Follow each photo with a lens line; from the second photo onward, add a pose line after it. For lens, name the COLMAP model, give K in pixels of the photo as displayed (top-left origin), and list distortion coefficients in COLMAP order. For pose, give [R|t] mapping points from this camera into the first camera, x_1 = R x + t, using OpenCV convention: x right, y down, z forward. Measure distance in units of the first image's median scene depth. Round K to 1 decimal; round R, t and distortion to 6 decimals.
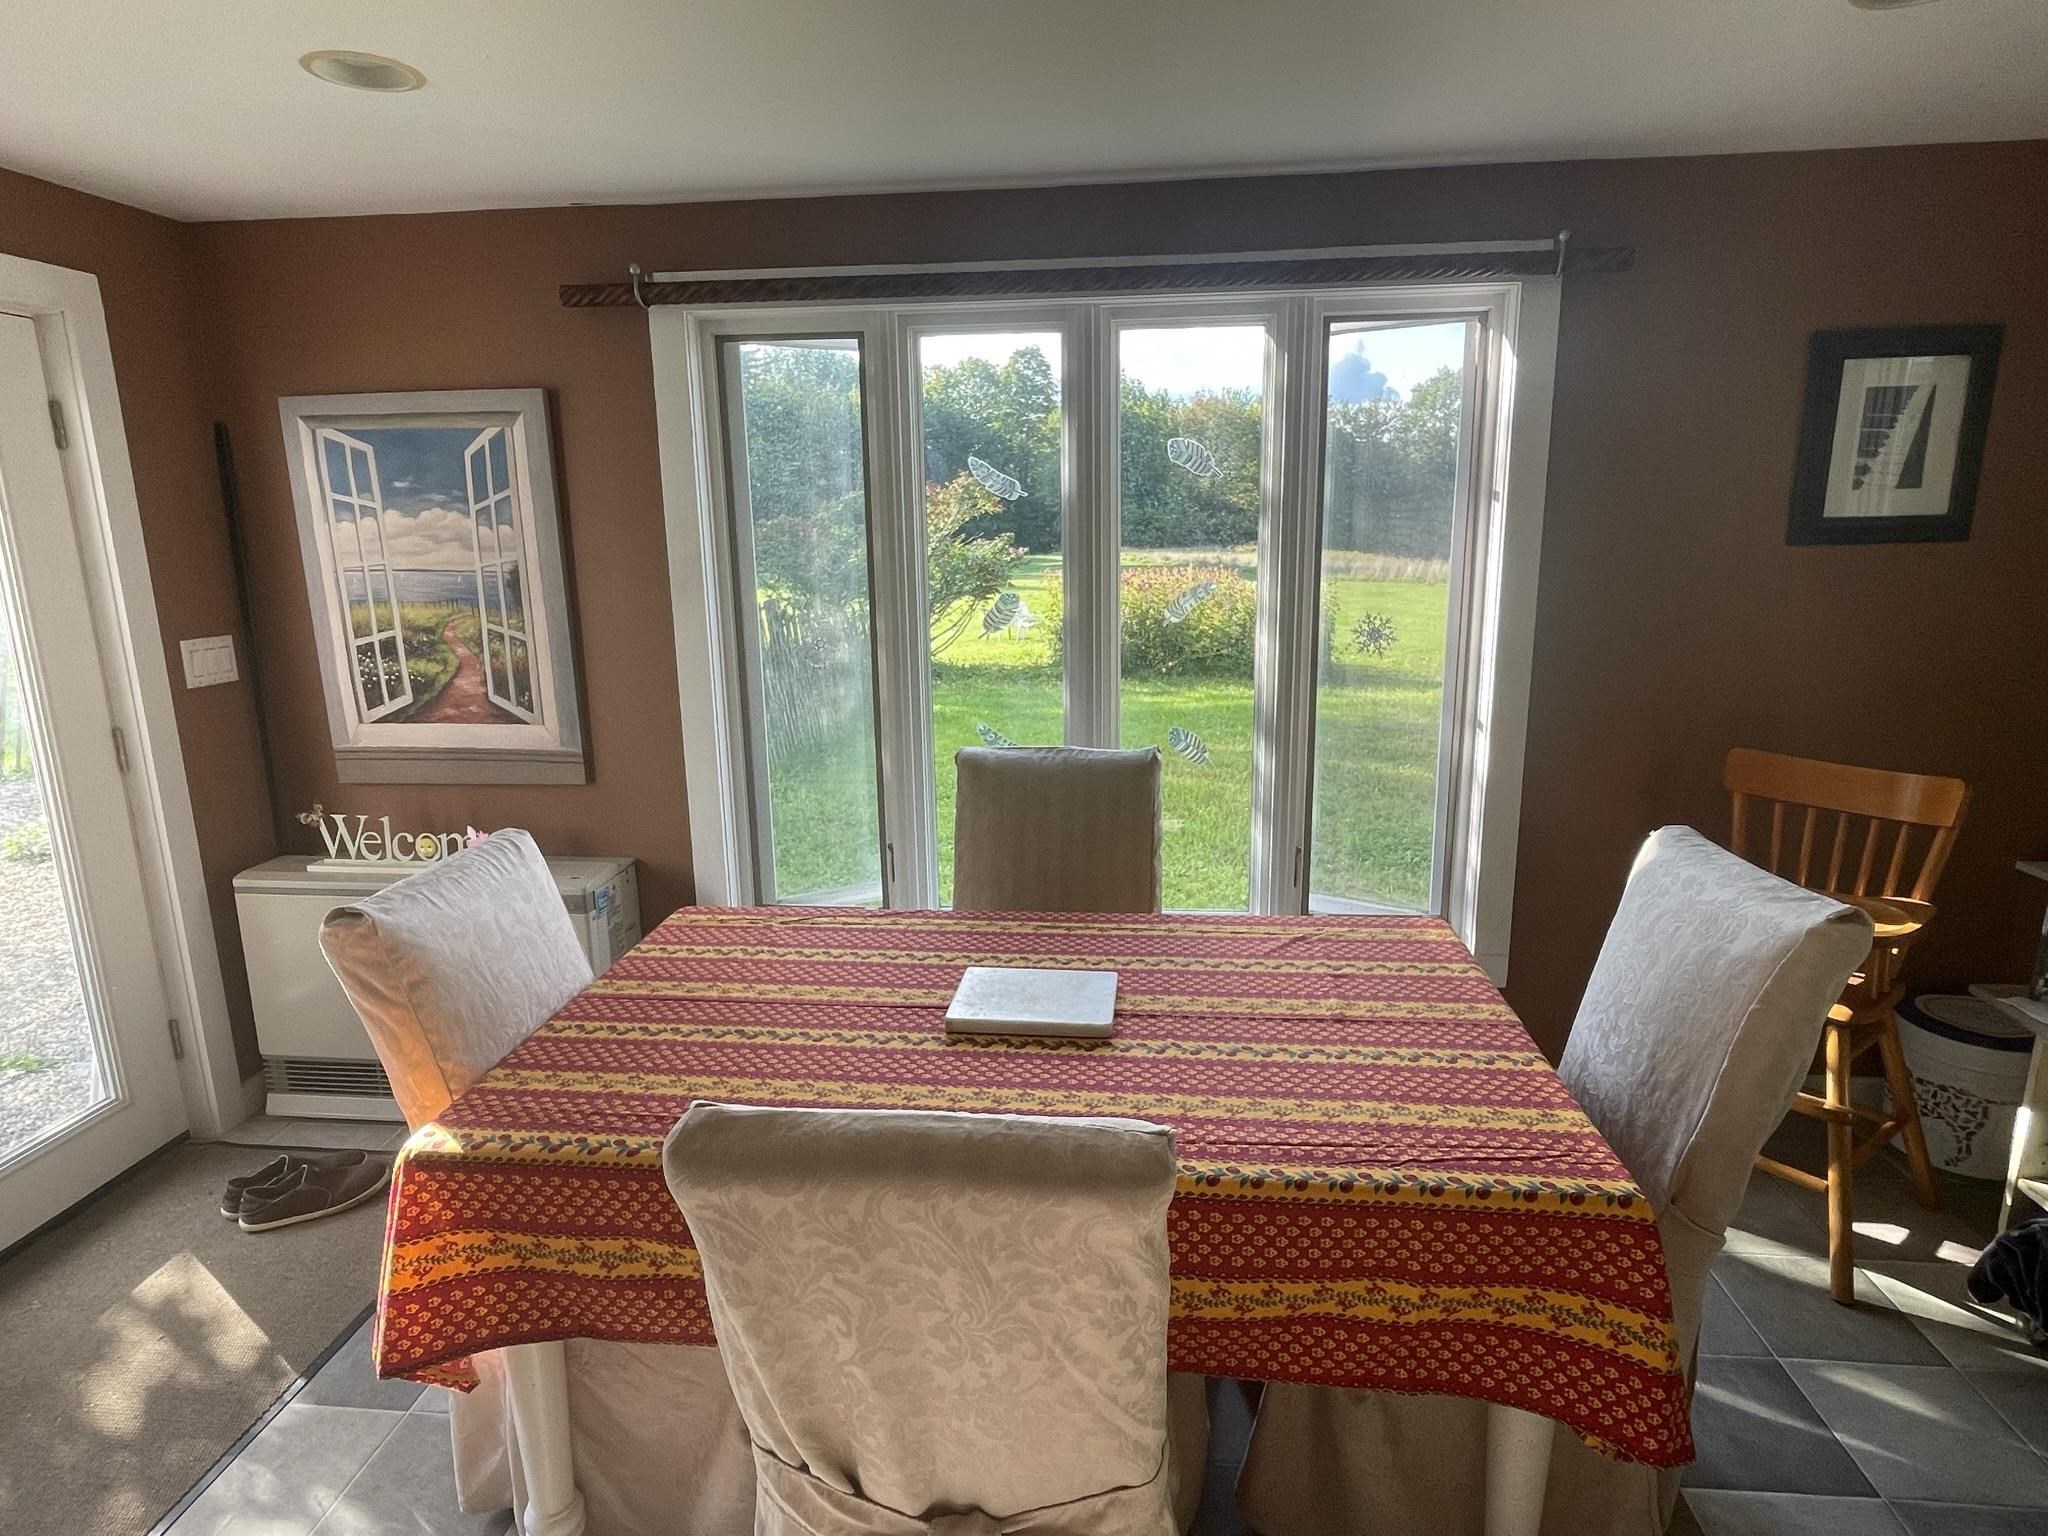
lens RADIAL K [[1180.6, 0, 1024.0], [0, 1180.6, 768.0], [0, 0, 1]] dist [0.000171, -0.000033]
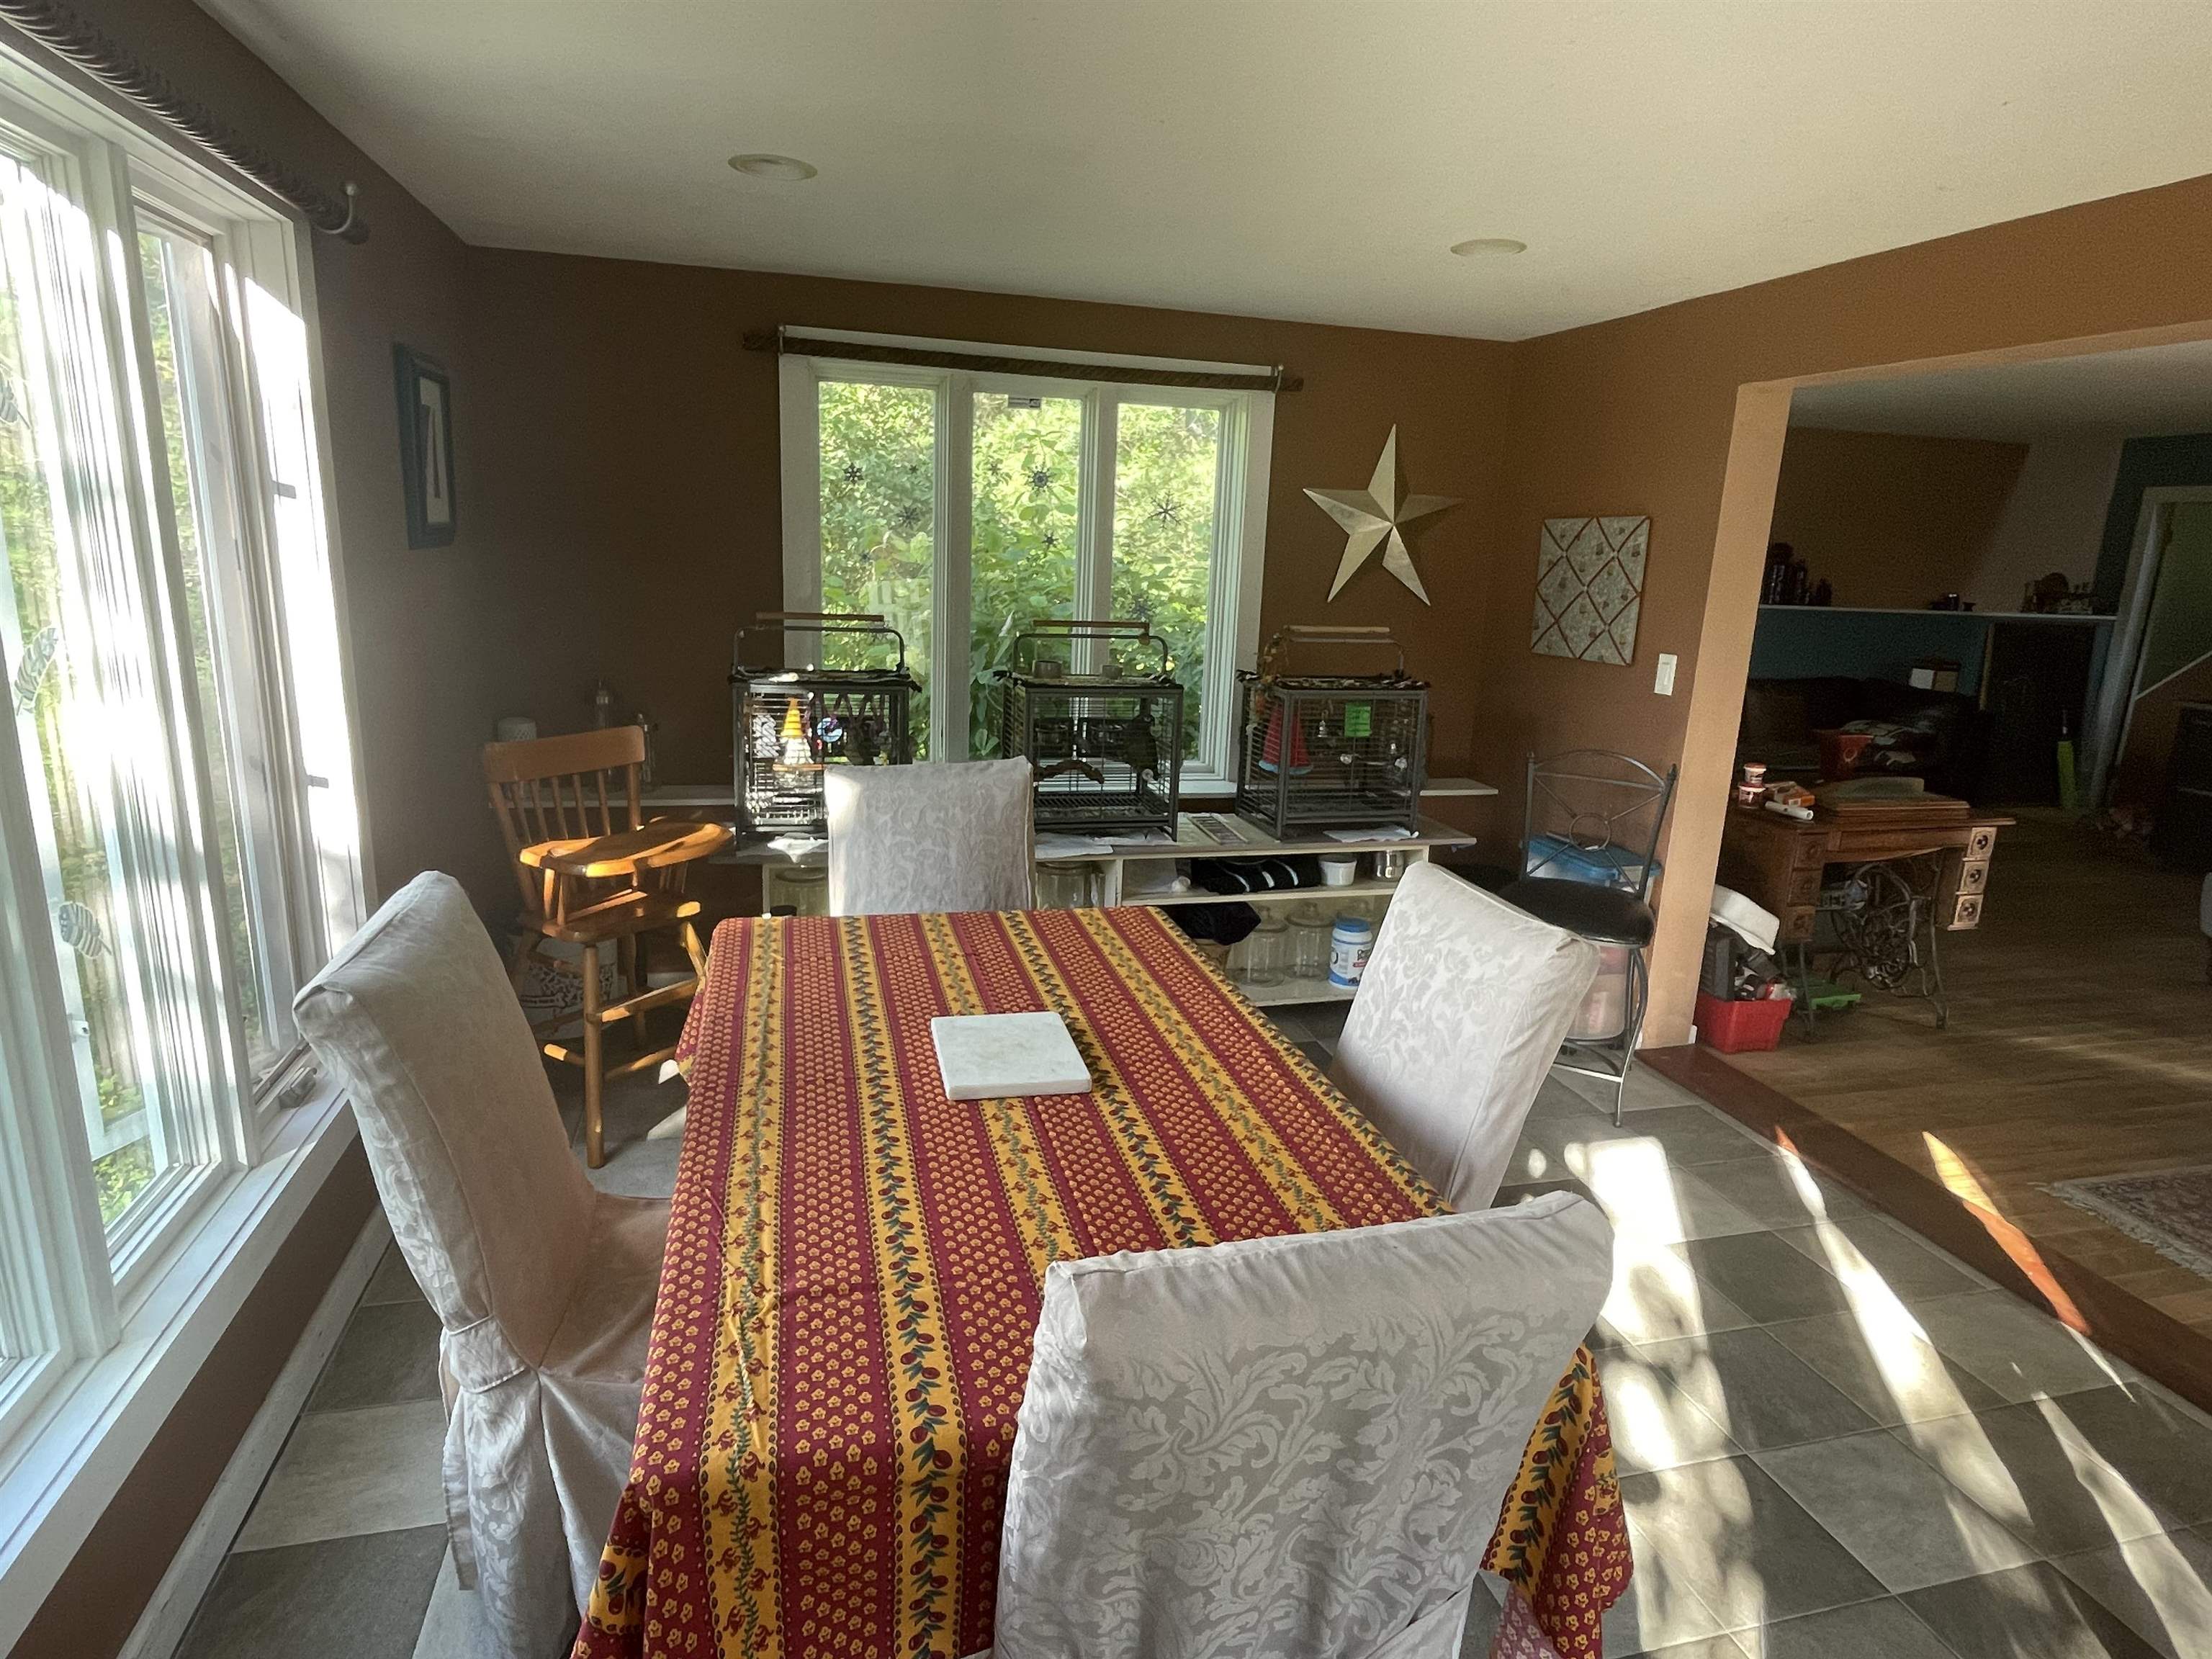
lens RADIAL K [[1275.2, 0, 1106.0], [0, 1275.2, 829.5], [0, 0, 1]] dist [0.000171, -0.000033]
pose [[-0.338115, -0.219930, 0.915046, -0.940828], [0.181367, 0.938856, 0.292669, -0.260482], [-0.923463, 0.264915, -0.277553, 1.216203]]
